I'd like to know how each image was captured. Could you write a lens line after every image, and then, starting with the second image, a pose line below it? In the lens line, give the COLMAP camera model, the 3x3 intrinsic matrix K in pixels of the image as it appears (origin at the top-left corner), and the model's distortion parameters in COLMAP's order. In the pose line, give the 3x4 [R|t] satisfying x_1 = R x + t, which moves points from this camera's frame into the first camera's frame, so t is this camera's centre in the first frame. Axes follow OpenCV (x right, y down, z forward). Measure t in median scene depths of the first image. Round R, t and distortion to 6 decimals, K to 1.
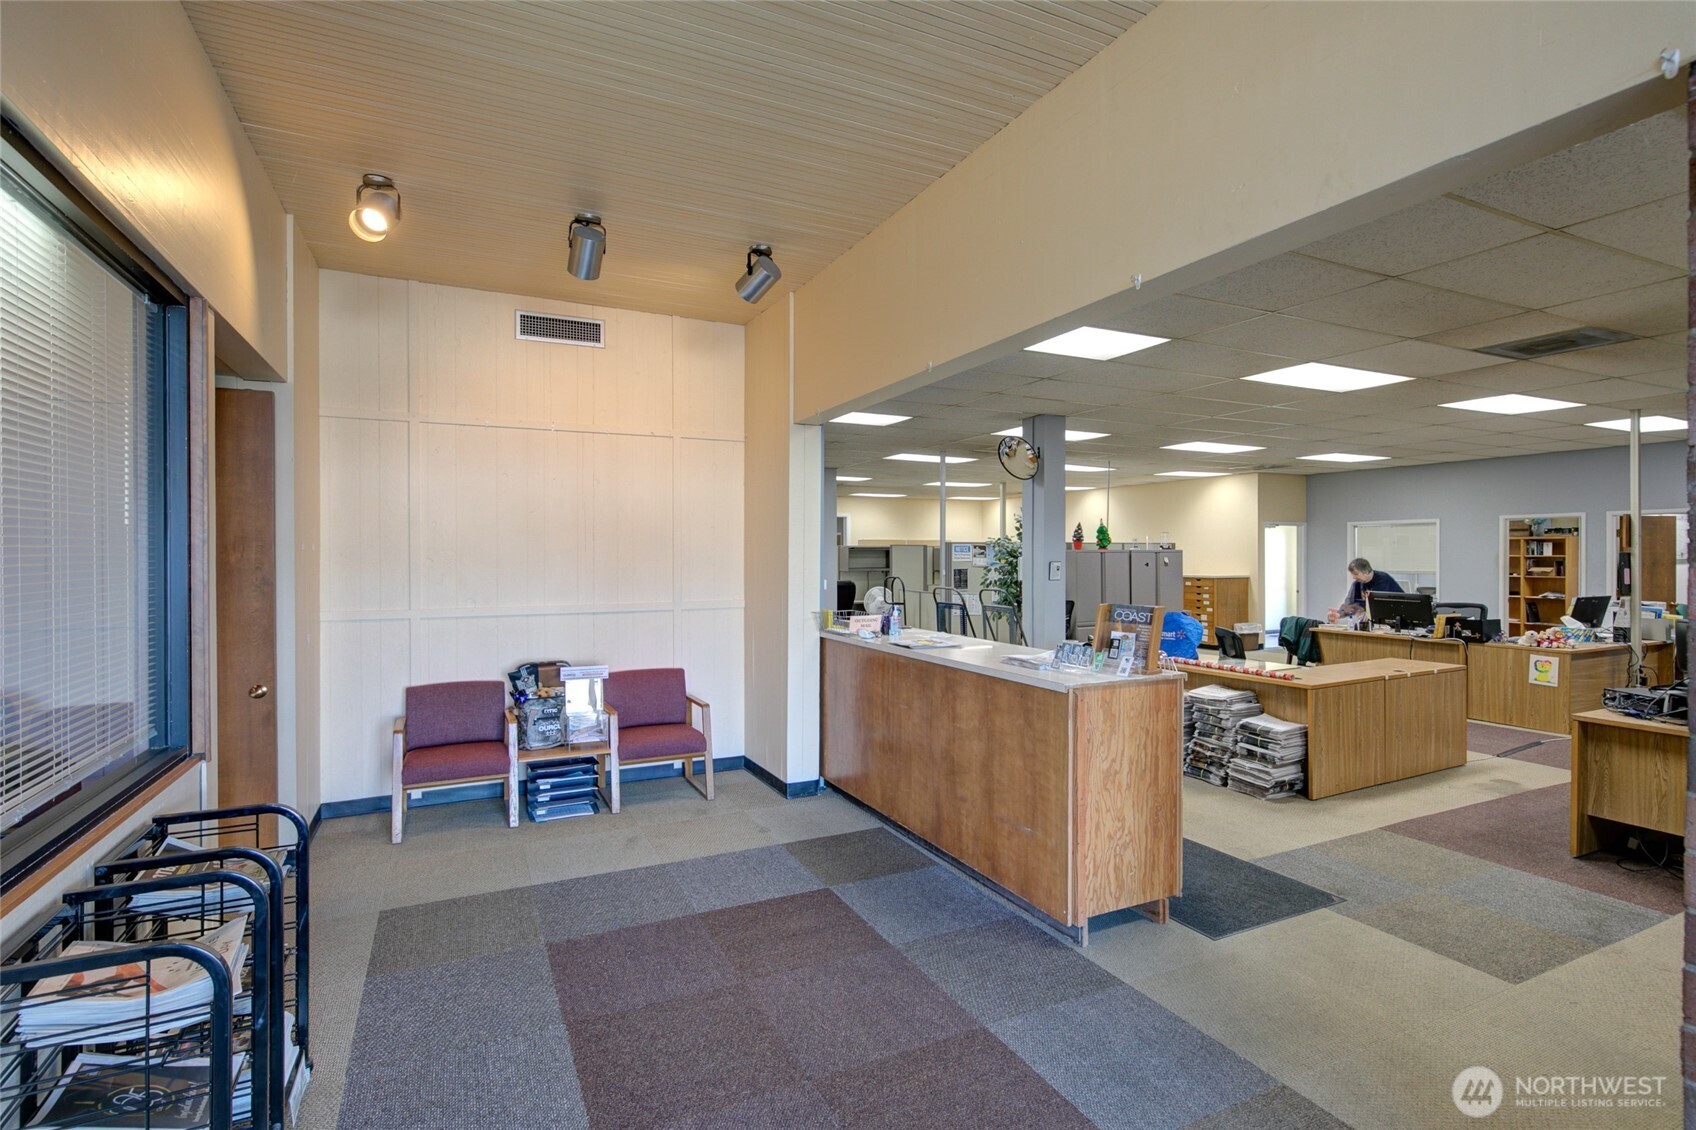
lens RADIAL K [[790.4, 0, 801.4], [0, 790.4, 556.2], [0, 0, 1]] dist [-0.002020, -0.001214]
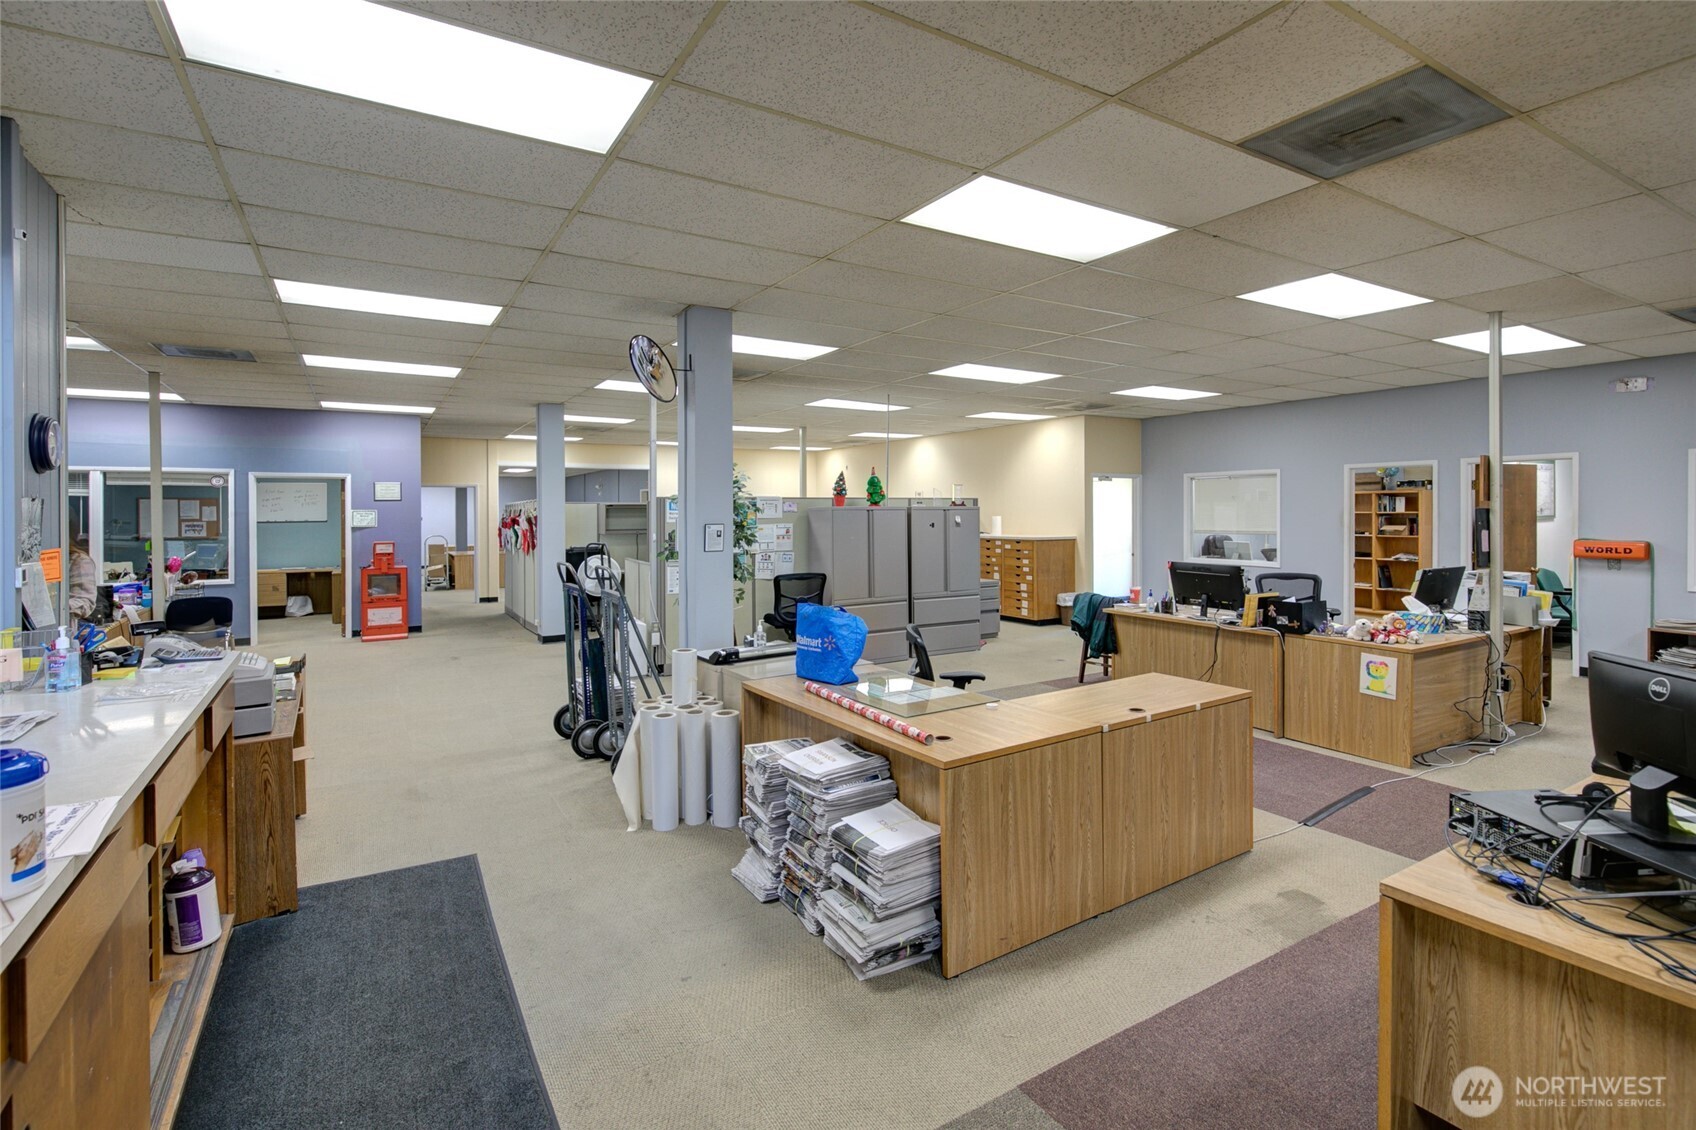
lens RADIAL K [[790.4, 0, 802.3], [0, 790.4, 518.7], [0, 0, 1]] dist [-0.002020, -0.001214]
pose [[0.995063, -0.003918, 0.099167, 0.332534], [0.003309, 0.999975, 0.006303, -0.001857], [-0.099189, -0.005943, 0.995051, 0.322762]]
